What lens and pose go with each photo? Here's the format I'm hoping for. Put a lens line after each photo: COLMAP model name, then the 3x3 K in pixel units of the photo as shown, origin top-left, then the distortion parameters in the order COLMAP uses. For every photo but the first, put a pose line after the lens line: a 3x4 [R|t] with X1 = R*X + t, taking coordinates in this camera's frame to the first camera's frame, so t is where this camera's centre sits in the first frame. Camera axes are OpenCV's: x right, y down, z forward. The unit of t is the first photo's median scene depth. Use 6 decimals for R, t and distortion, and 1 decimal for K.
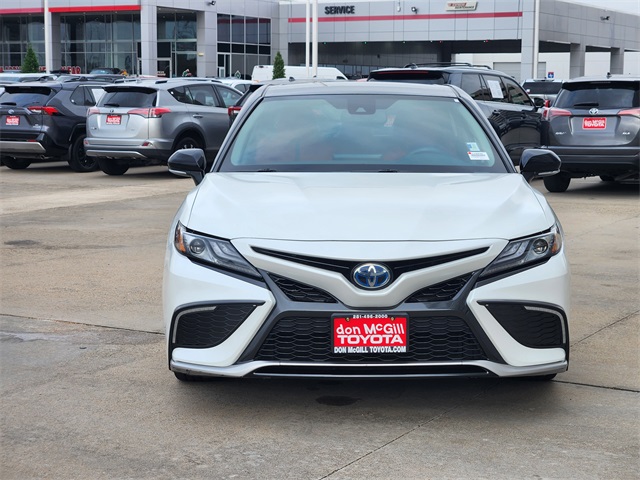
lens RADIAL K [[1239.2, 0, 329.4], [0, 1239.2, 240.8], [0, 0, 1]] dist [-0.756106, 9.650474]
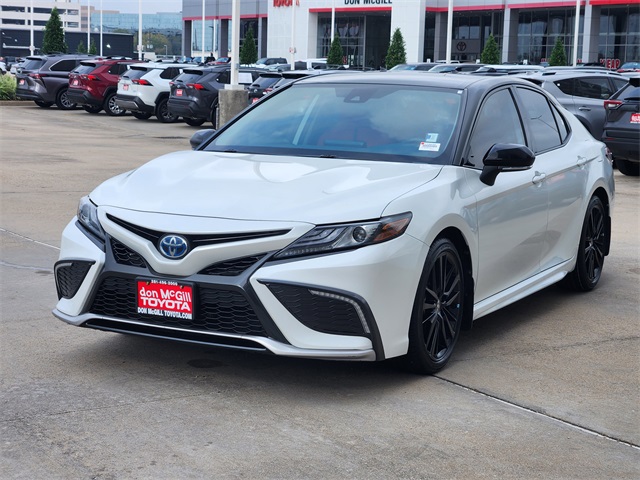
lens RADIAL K [[1239.2, 0, 329.4], [0, 1239.2, 240.8], [0, 0, 1]] dist [-0.756106, 9.650474]
pose [[0.906522, 0.083260, -0.413866, 0.609972], [-0.080667, 0.996458, 0.023771, -0.013335], [0.414379, 0.011837, 0.910027, 0.070218]]
